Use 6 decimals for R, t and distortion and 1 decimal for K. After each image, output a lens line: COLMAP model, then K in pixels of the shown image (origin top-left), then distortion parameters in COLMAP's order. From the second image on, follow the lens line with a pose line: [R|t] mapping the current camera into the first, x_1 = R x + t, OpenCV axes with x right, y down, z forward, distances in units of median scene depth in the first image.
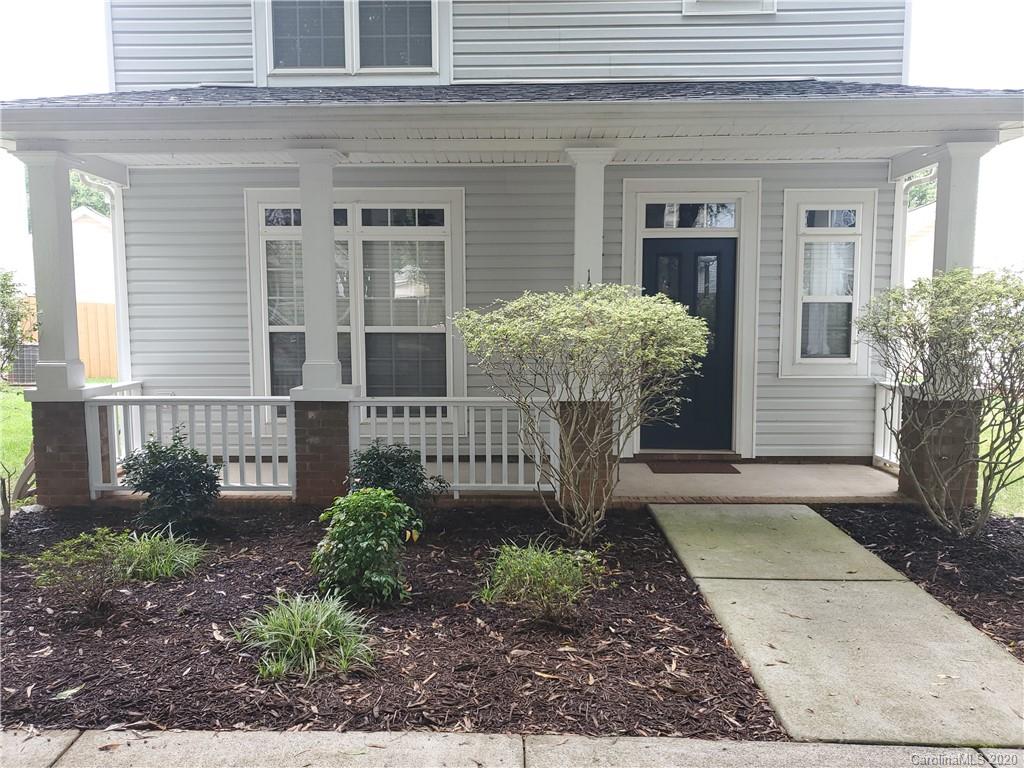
lens RADIAL K [[786.4, 0, 509.6], [0, 786.4, 385.2], [0, 0, 1]] dist [0.040630, -0.045839]
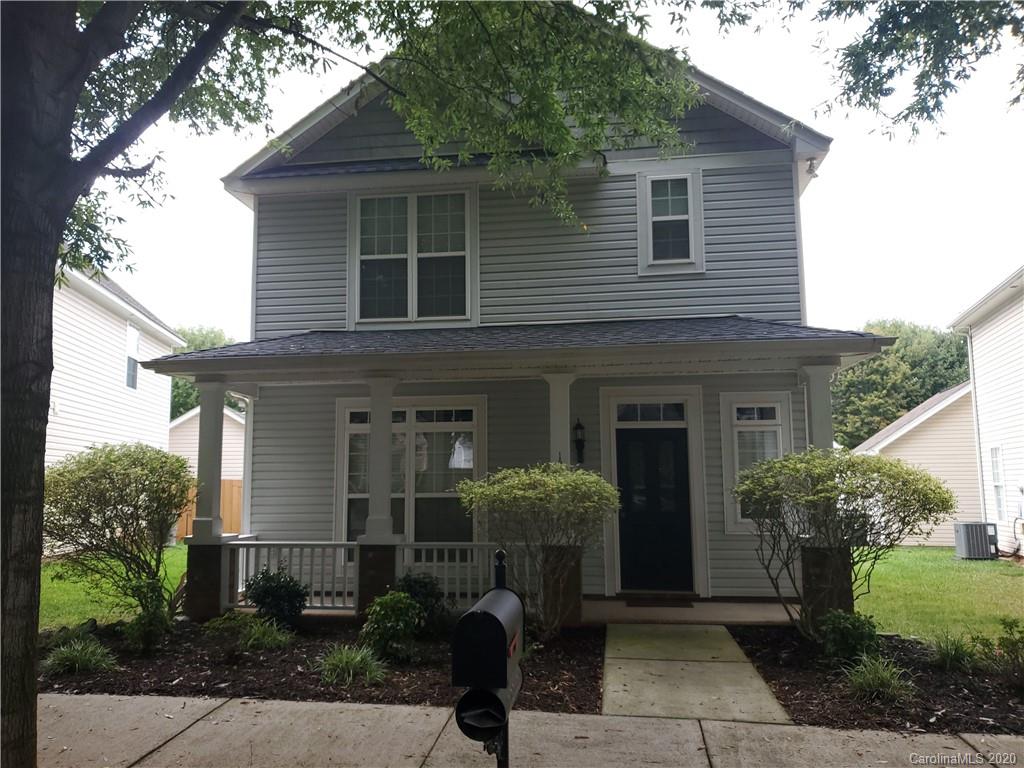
lens RADIAL K [[786.4, 0, 512.0], [0, 786.4, 384.8], [0, 0, 1]] dist [0.040630, -0.045839]
pose [[0.994278, -0.016026, -0.105610, 0.145930], [-0.007406, 0.975960, -0.217824, 0.041056], [0.106562, 0.217359, 0.970257, -0.392475]]
